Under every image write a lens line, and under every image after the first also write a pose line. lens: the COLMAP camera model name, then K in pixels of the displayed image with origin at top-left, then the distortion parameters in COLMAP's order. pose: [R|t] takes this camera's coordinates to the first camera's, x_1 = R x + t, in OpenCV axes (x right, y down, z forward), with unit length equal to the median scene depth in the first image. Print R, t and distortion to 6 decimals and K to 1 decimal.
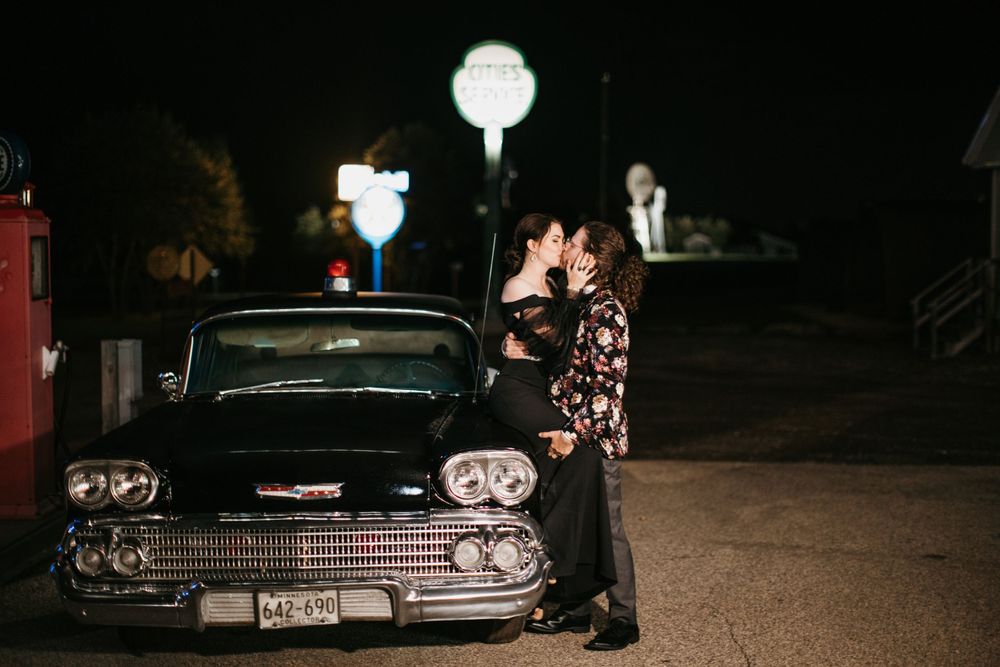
lens RADIAL K [[1488.5, 0, 500.0], [0, 1488.5, 333.5], [0, 0, 1]] dist [-0.313434, 0.602889]
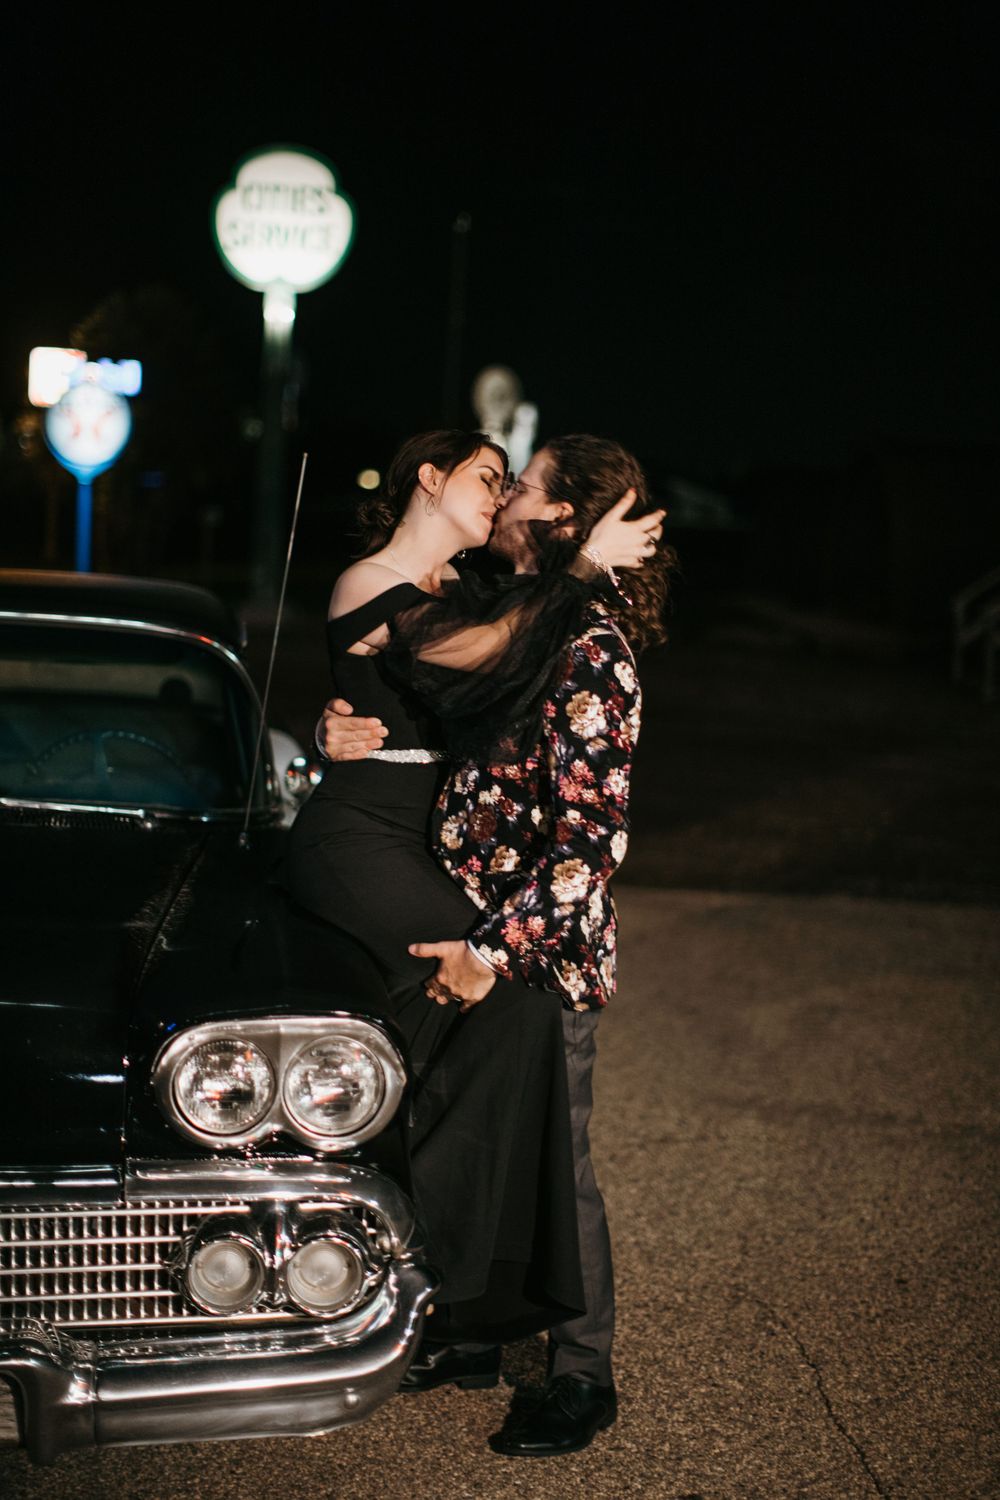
lens RADIAL K [[2232.7, 0, 395.4], [0, 2232.7, 753.6], [0, 0, 1]] dist [-0.313434, 0.602889]
pose [[0.997862, 0.032080, 0.056945, -0.012298], [-0.035420, 0.997650, 0.058644, -0.019914], [-0.054930, -0.060536, 0.996653, 0.396299]]
